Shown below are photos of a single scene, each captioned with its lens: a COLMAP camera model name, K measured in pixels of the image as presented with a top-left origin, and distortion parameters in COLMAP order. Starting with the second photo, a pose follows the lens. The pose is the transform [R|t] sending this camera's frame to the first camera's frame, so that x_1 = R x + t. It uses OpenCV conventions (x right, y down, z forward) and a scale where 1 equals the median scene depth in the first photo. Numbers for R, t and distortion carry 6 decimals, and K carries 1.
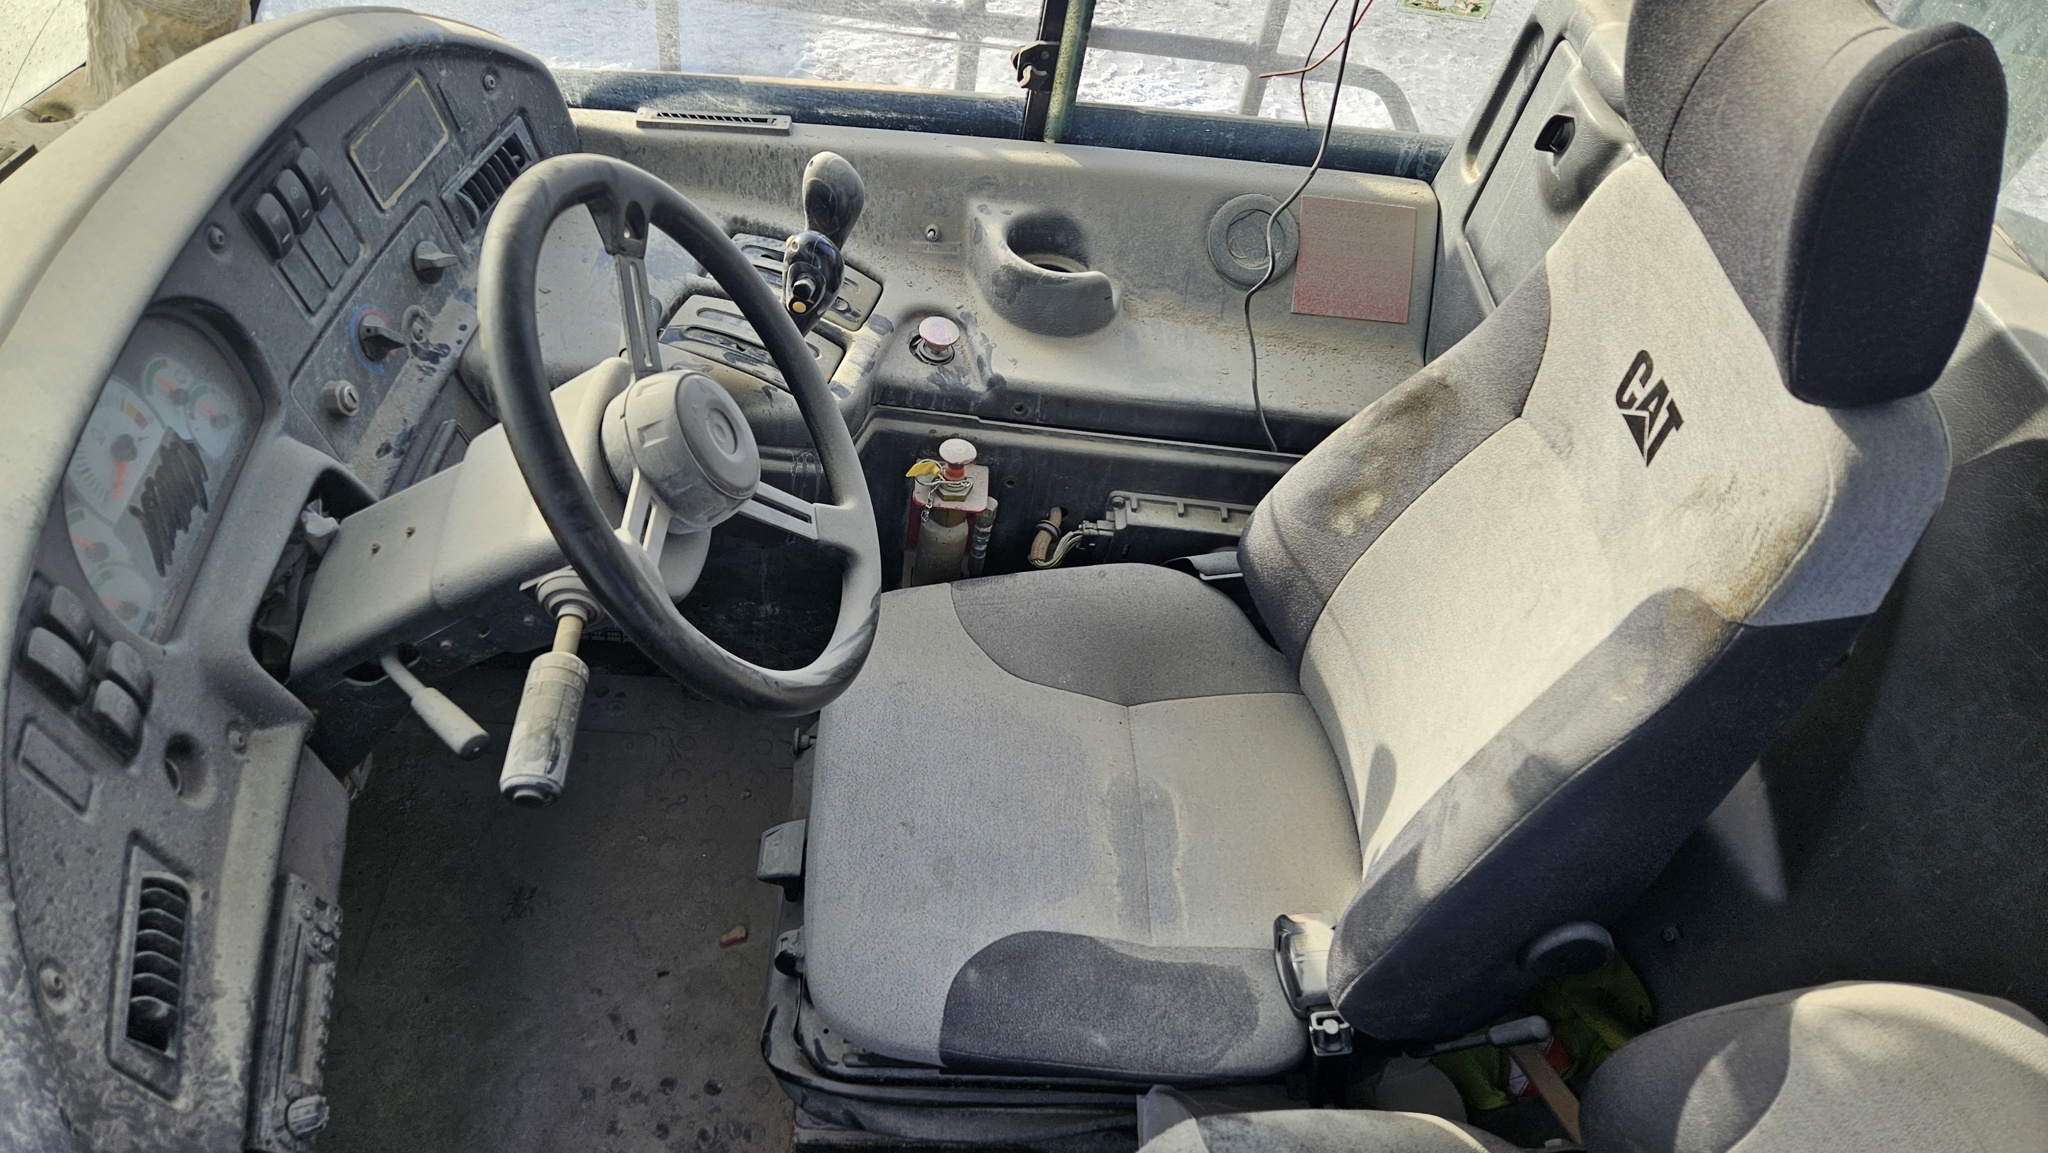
lens RADIAL K [[1370.9, 0, 1002.7], [0, 1370.9, 582.9], [0, 0, 1]] dist [0.082080, -0.071867]
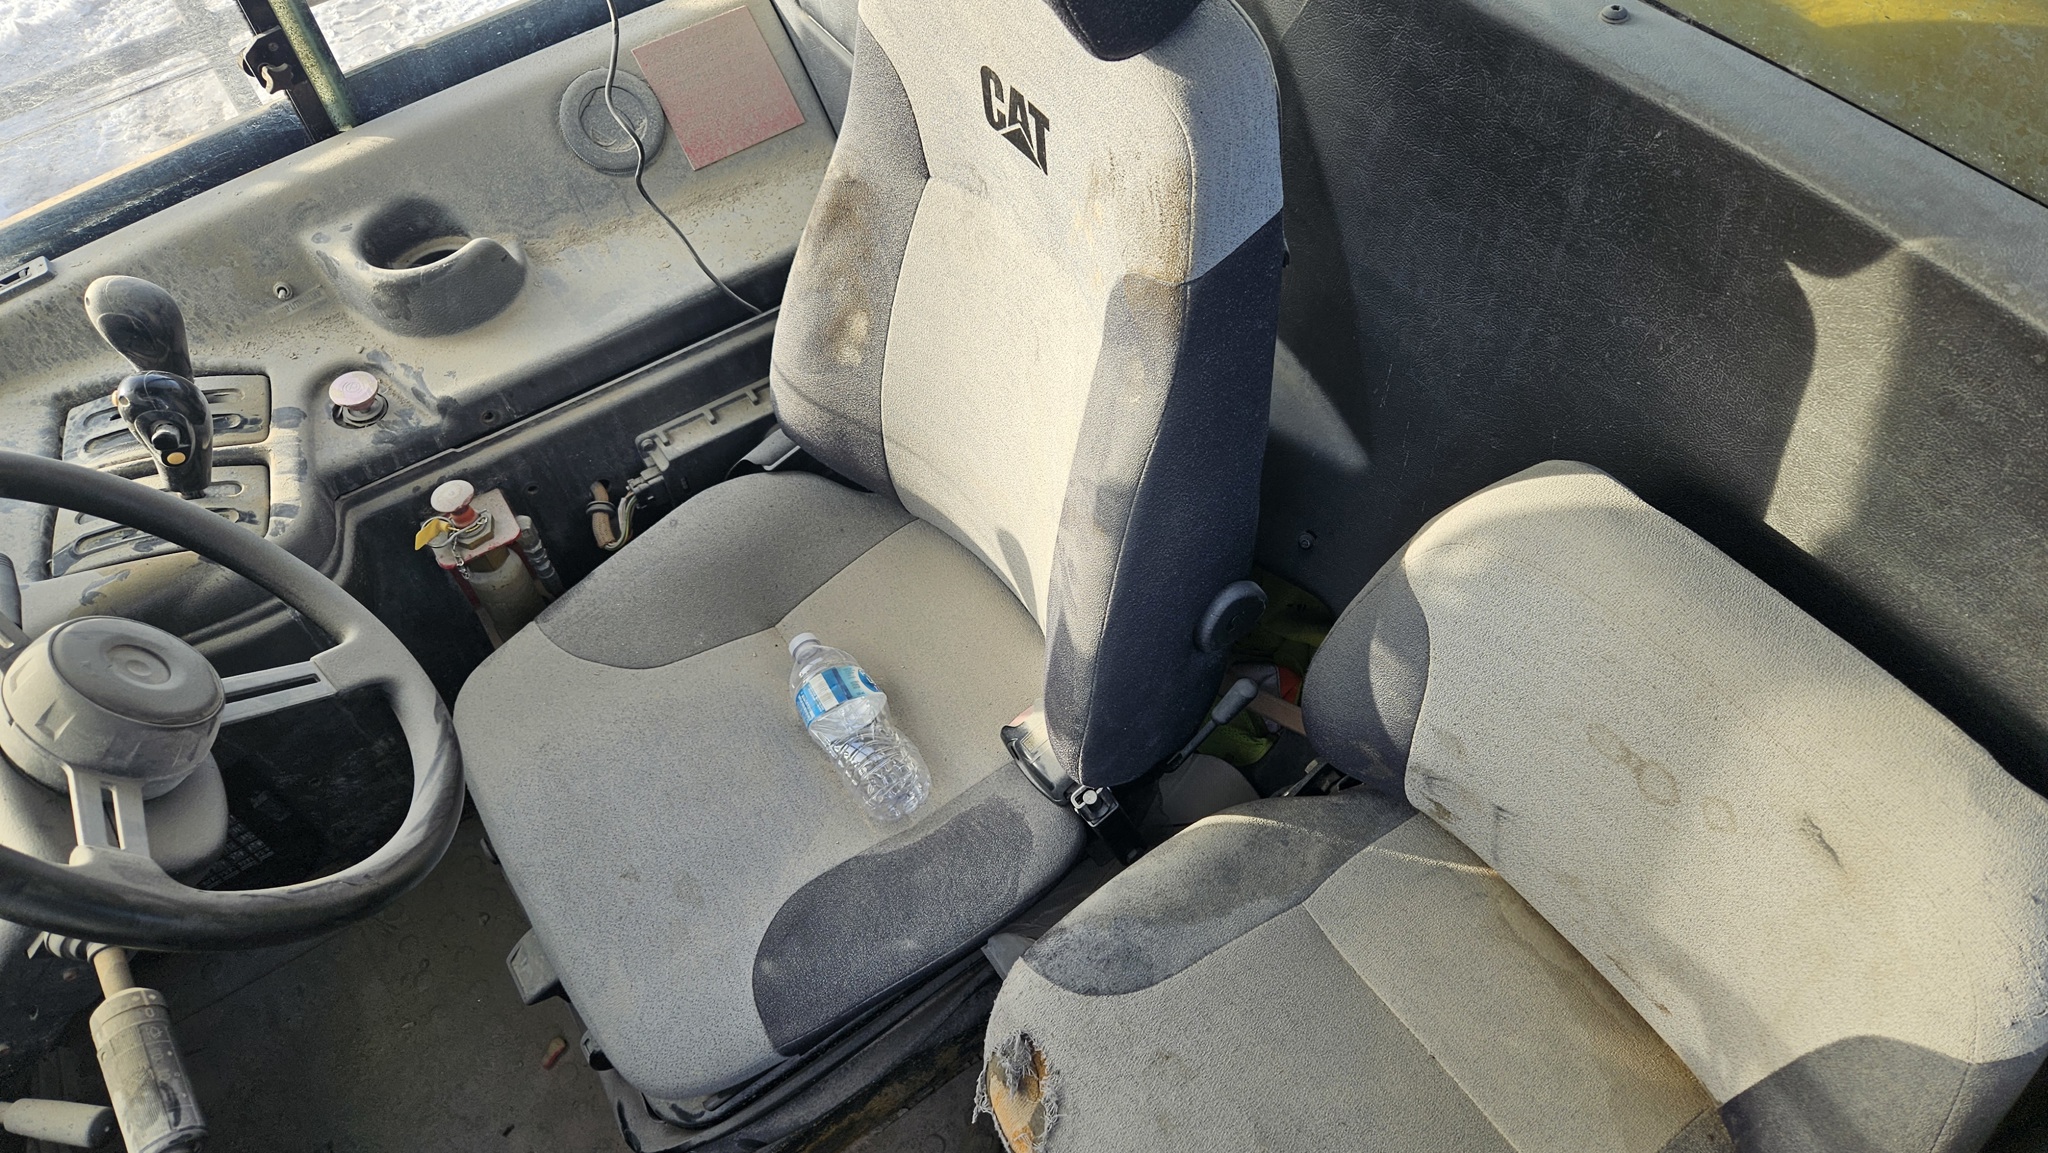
lens RADIAL K [[1370.9, 0, 1011.6], [0, 1370.9, 585.2], [0, 0, 1]] dist [0.082080, -0.071867]
pose [[0.821778, -0.544241, 0.168768, 0.102505], [0.518012, 0.836941, 0.176615, -0.021795], [-0.237370, -0.057714, 0.969703, 0.035226]]
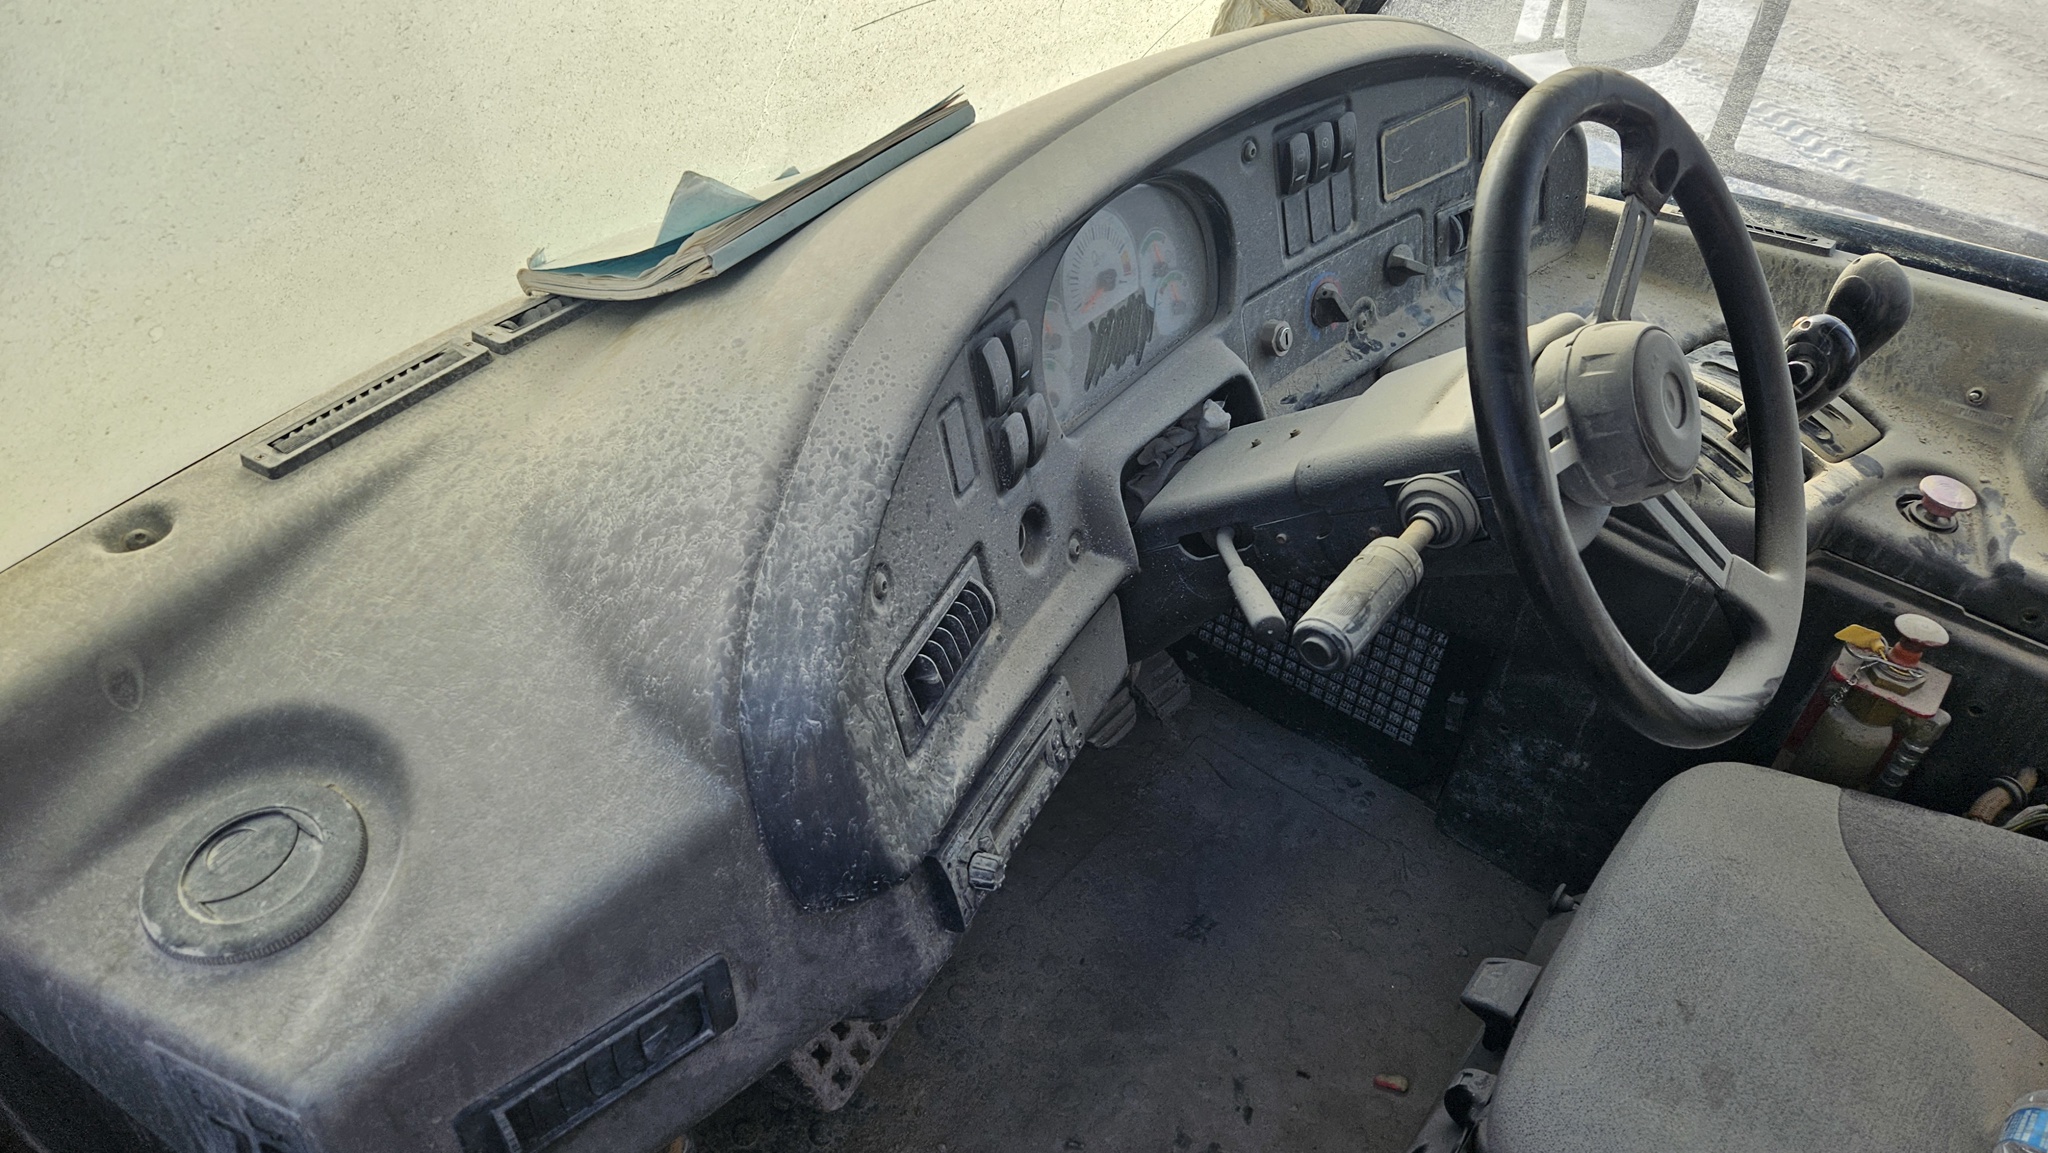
lens RADIAL K [[1370.9, 0, 992.3], [0, 1370.9, 568.2], [0, 0, 1]] dist [0.082080, -0.071867]
pose [[0.775219, 0.315067, -0.547510, -0.021063], [-0.428568, 0.899073, -0.089433, 0.211526], [0.464074, 0.303975, 0.832006, 0.097503]]
